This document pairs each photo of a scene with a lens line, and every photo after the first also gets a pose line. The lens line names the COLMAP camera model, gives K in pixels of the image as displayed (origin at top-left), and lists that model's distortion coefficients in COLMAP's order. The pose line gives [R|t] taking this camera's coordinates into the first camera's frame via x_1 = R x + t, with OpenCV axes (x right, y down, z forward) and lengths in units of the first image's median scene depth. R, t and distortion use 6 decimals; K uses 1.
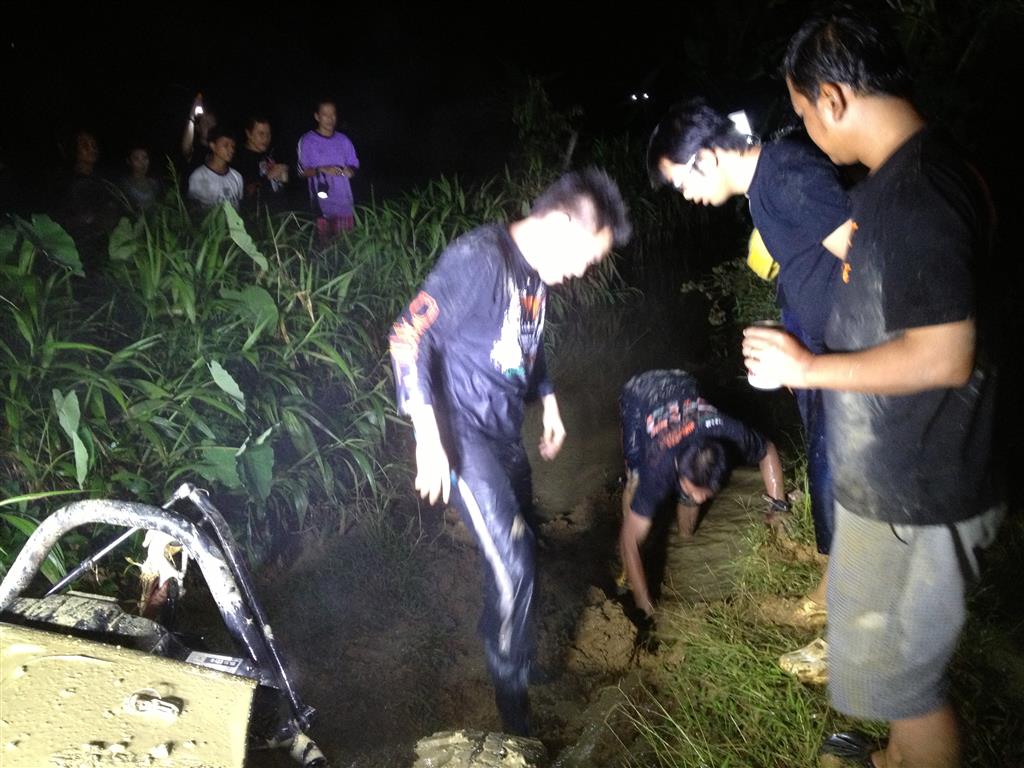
lens RADIAL K [[966.5, 0, 517.2], [0, 966.5, 379.7], [0, 0, 1]] dist [0.097809, -0.175985]
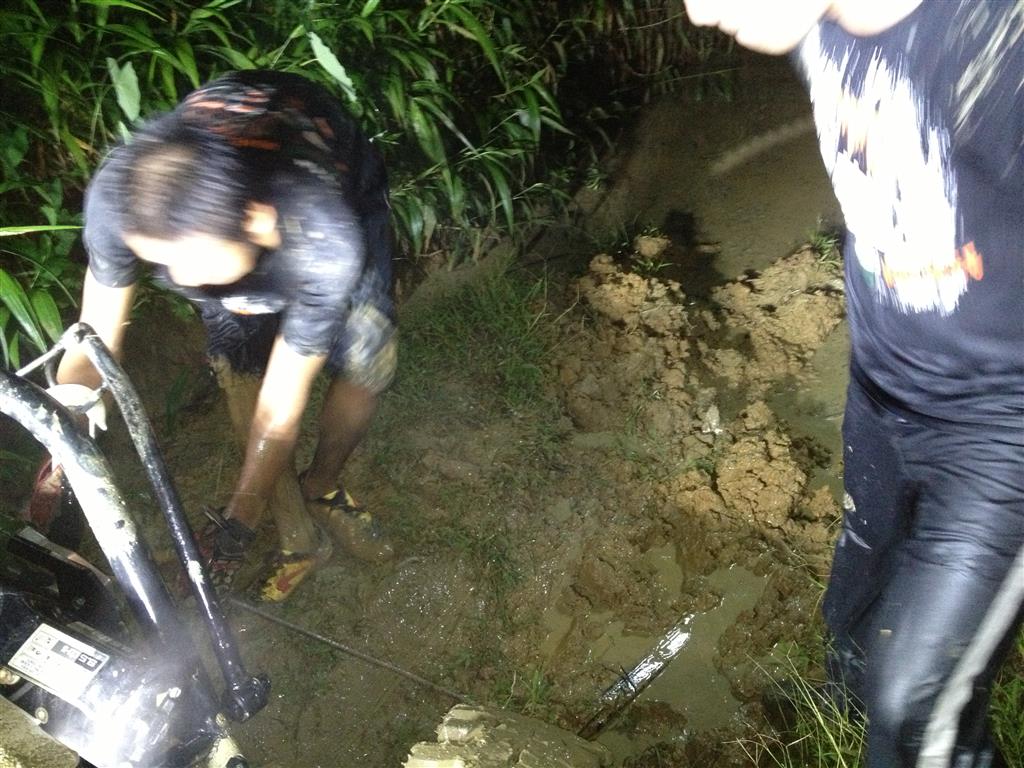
lens RADIAL K [[966.5, 0, 517.2], [0, 966.5, 379.7], [0, 0, 1]] dist [0.097809, -0.175985]
pose [[0.971616, 0.158305, -0.175788, 0.019279], [-0.087705, 0.931194, 0.353815, -0.046447], [0.219703, -0.328355, 0.918648, 0.220851]]
